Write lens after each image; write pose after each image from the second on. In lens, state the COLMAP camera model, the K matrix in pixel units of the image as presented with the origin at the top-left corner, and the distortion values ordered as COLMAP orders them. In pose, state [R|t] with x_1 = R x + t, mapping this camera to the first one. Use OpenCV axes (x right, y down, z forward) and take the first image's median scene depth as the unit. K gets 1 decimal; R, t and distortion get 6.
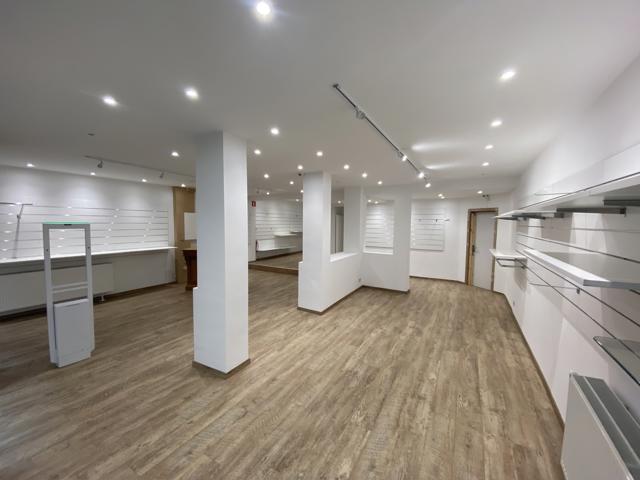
lens RADIAL K [[265.9, 0, 317.3], [0, 265.9, 240.2], [0, 0, 1]] dist [-0.019067, -0.003838]
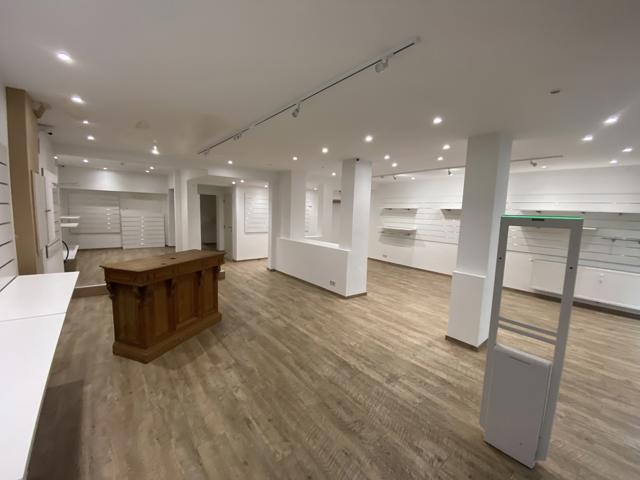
lens RADIAL K [[265.9, 0, 319.2], [0, 265.9, 238.5], [0, 0, 1]] dist [-0.019067, -0.003838]
pose [[0.355447, -0.095399, 0.929815, -1.296858], [0.032615, 0.995438, 0.089664, -0.068700], [-0.934127, -0.001545, 0.356936, 0.969719]]
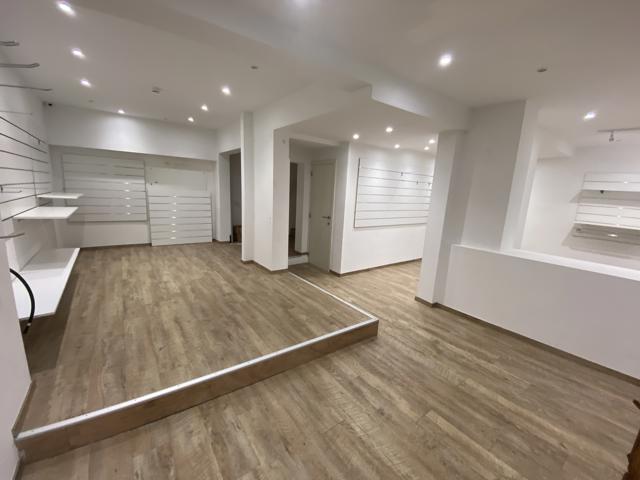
lens RADIAL K [[265.9, 0, 316.1], [0, 265.9, 241.0], [0, 0, 1]] dist [-0.019067, -0.003838]
pose [[0.405693, -0.166282, 0.898757, -0.750794], [0.014037, 0.984330, 0.175778, -0.102690], [-0.913902, -0.058696, 0.401670, 1.926159]]
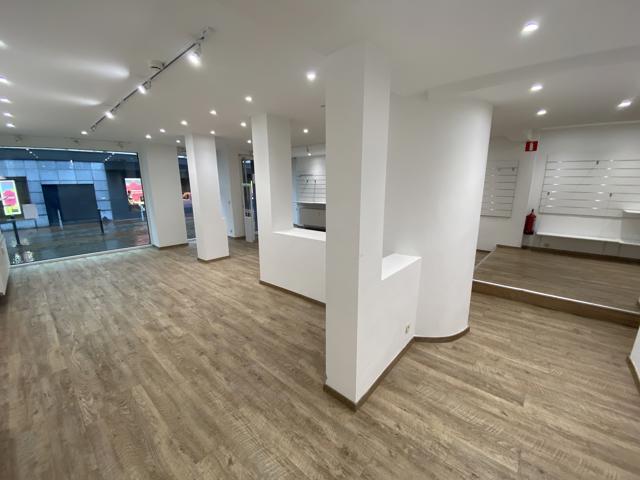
lens RADIAL K [[265.9, 0, 324.3], [0, 265.9, 240.8], [0, 0, 1]] dist [-0.019067, -0.003838]
pose [[-0.192839, 0.212105, -0.958032, 1.007349], [-0.063165, 0.971649, 0.227834, -0.104107], [0.979195, 0.104449, -0.173974, 1.670659]]
